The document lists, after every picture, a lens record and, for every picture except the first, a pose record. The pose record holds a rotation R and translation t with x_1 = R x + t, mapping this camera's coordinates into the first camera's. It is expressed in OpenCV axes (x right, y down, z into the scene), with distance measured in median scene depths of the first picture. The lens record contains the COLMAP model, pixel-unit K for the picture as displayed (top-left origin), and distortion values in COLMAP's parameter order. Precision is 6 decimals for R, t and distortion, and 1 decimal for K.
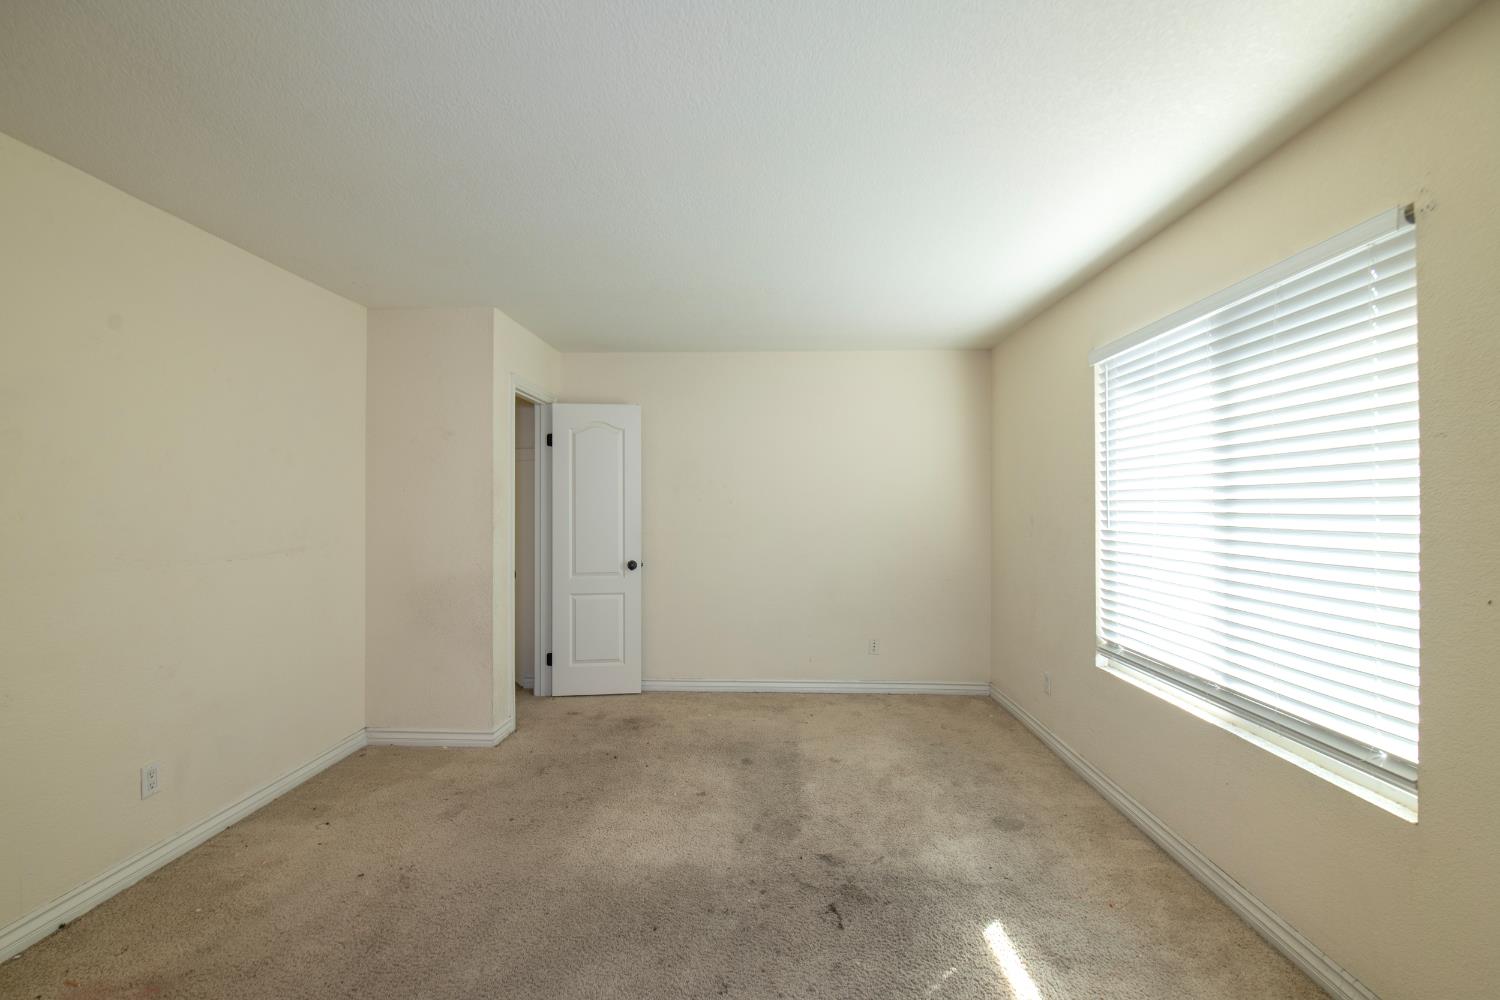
lens RADIAL K [[612.6, 0, 744.7], [0, 612.6, 501.6], [0, 0, 1]] dist [-0.000001, -0.006736]
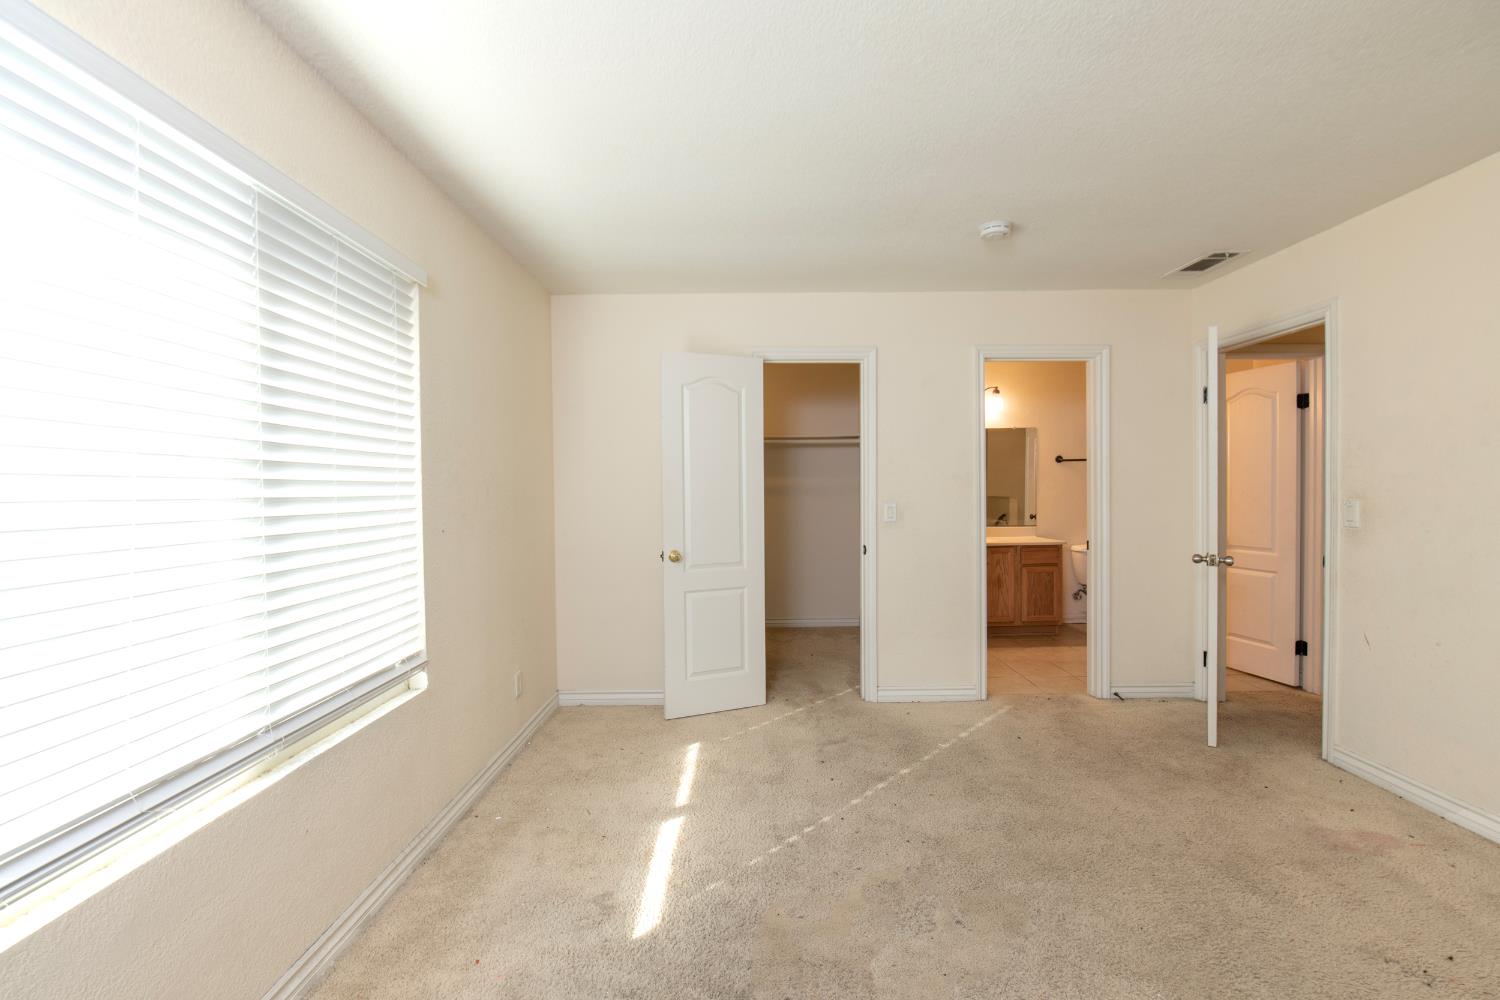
lens RADIAL K [[612.6, 0, 744.7], [0, 612.6, 501.6], [0, 0, 1]] dist [-0.000001, -0.006736]
pose [[-0.999408, 0.004226, -0.034156, 0.292838], [0.003740, 0.999891, 0.014290, 0.041870], [0.034213, 0.014154, -0.999314, 1.970660]]
